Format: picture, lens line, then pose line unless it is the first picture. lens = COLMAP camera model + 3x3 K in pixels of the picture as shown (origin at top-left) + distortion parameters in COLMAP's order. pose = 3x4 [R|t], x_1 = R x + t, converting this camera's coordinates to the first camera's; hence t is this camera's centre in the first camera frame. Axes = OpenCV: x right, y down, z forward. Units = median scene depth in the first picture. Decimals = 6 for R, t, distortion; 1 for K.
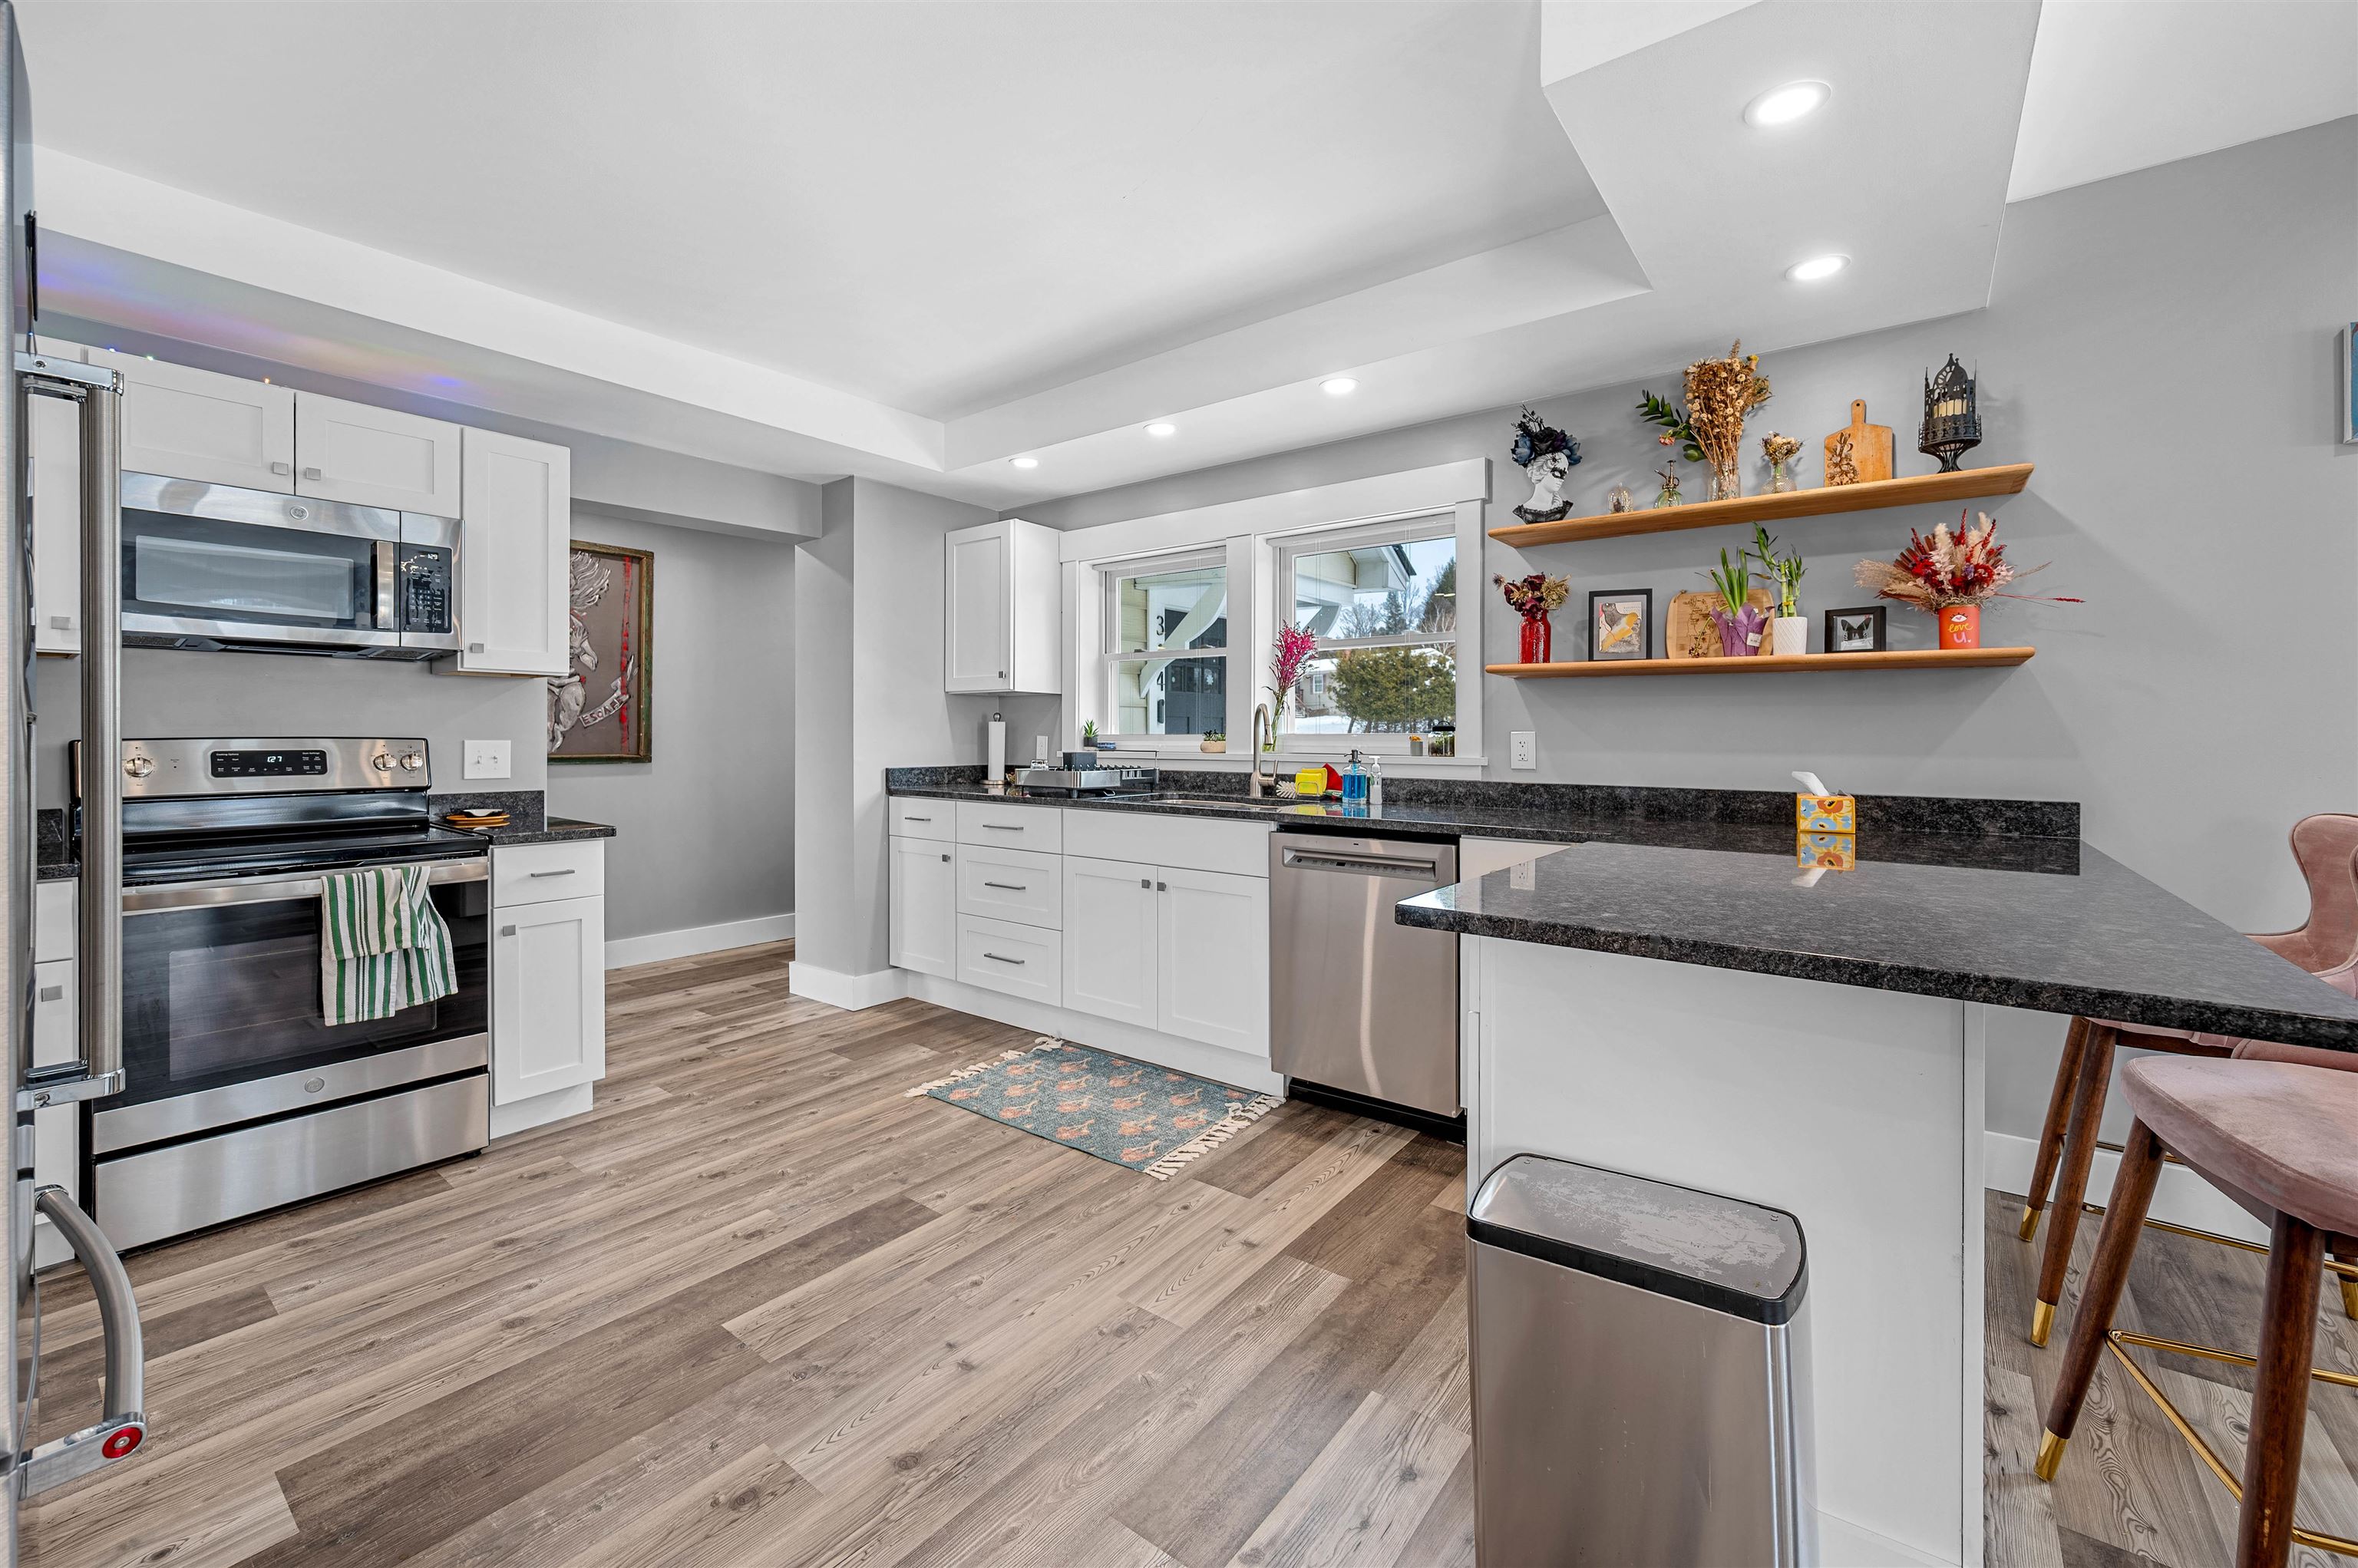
lens RADIAL K [[947.5, 0, 1179.2], [0, 947.5, 739.0], [0, 0, 1]] dist [-0.001814, 0.000090]
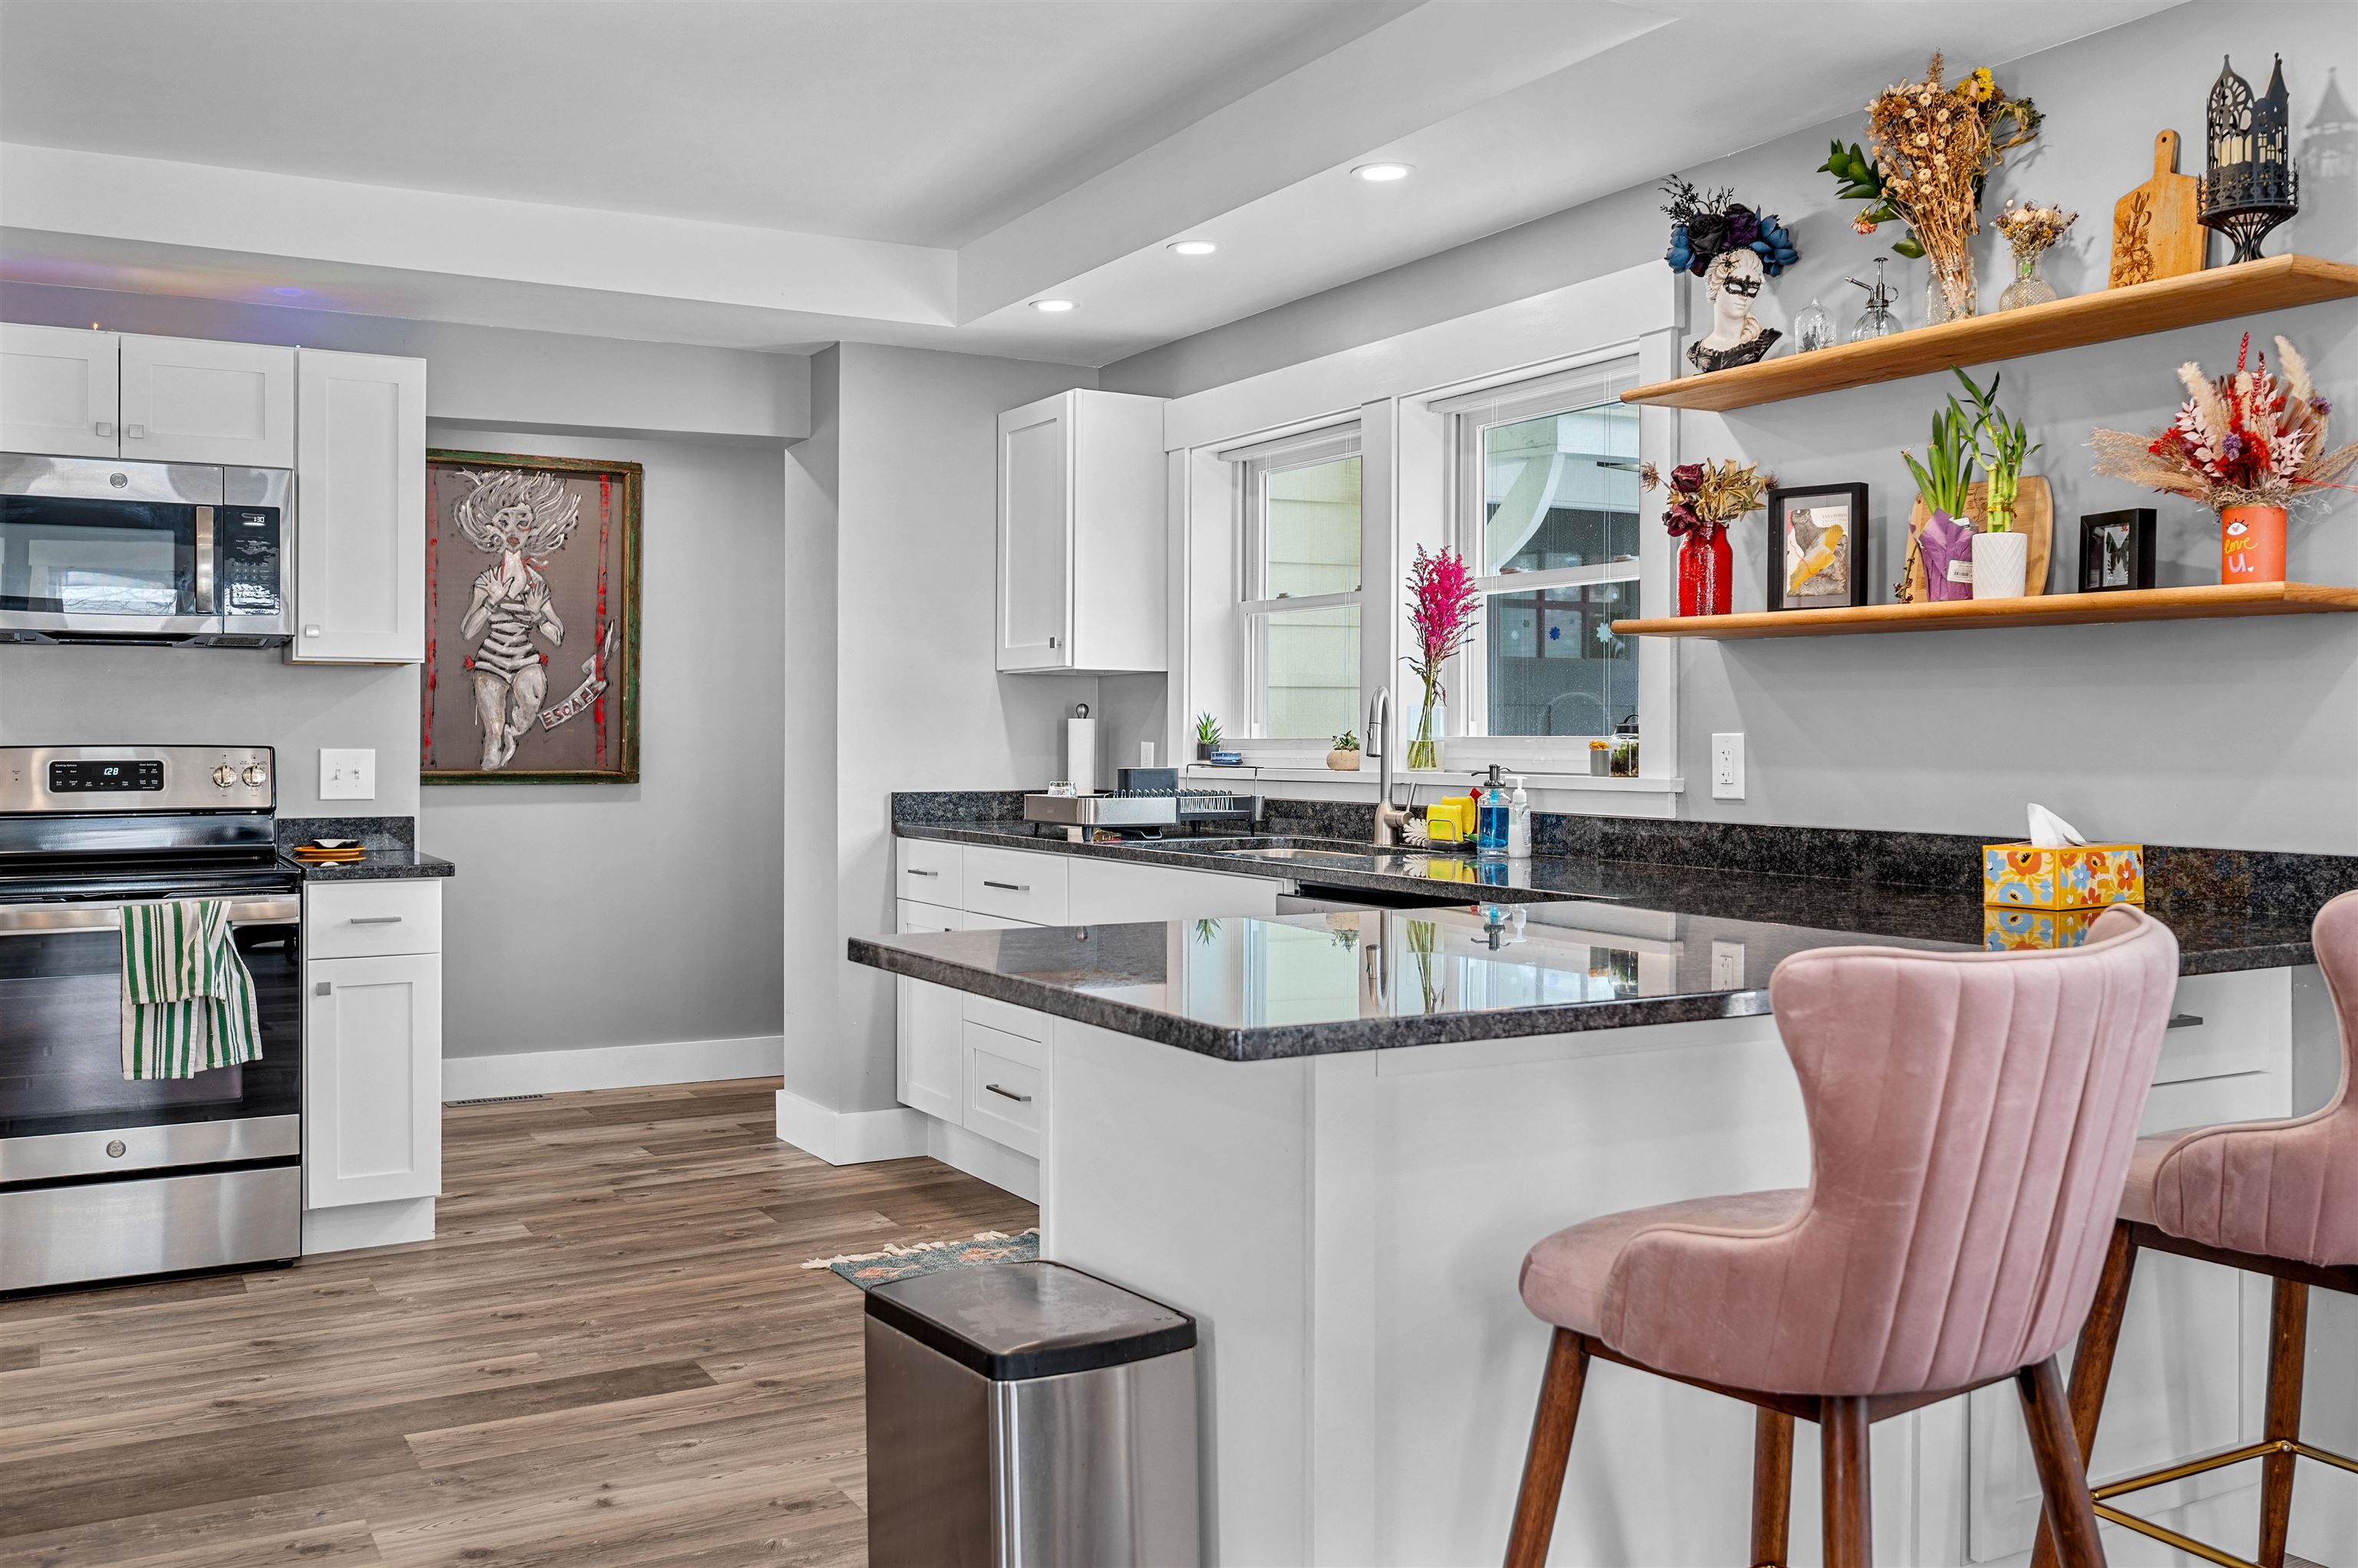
lens RADIAL K [[2054.3, 0, 1183.4], [0, 2054.3, 735.8], [0, 0, 1]] dist [-0.001814, 0.000686]
pose [[0.921989, -0.002870, -0.387205, 0.624076], [0.000549, 0.999981, -0.006103, 0.001468], [0.387215, 0.005415, 0.921973, -0.308294]]
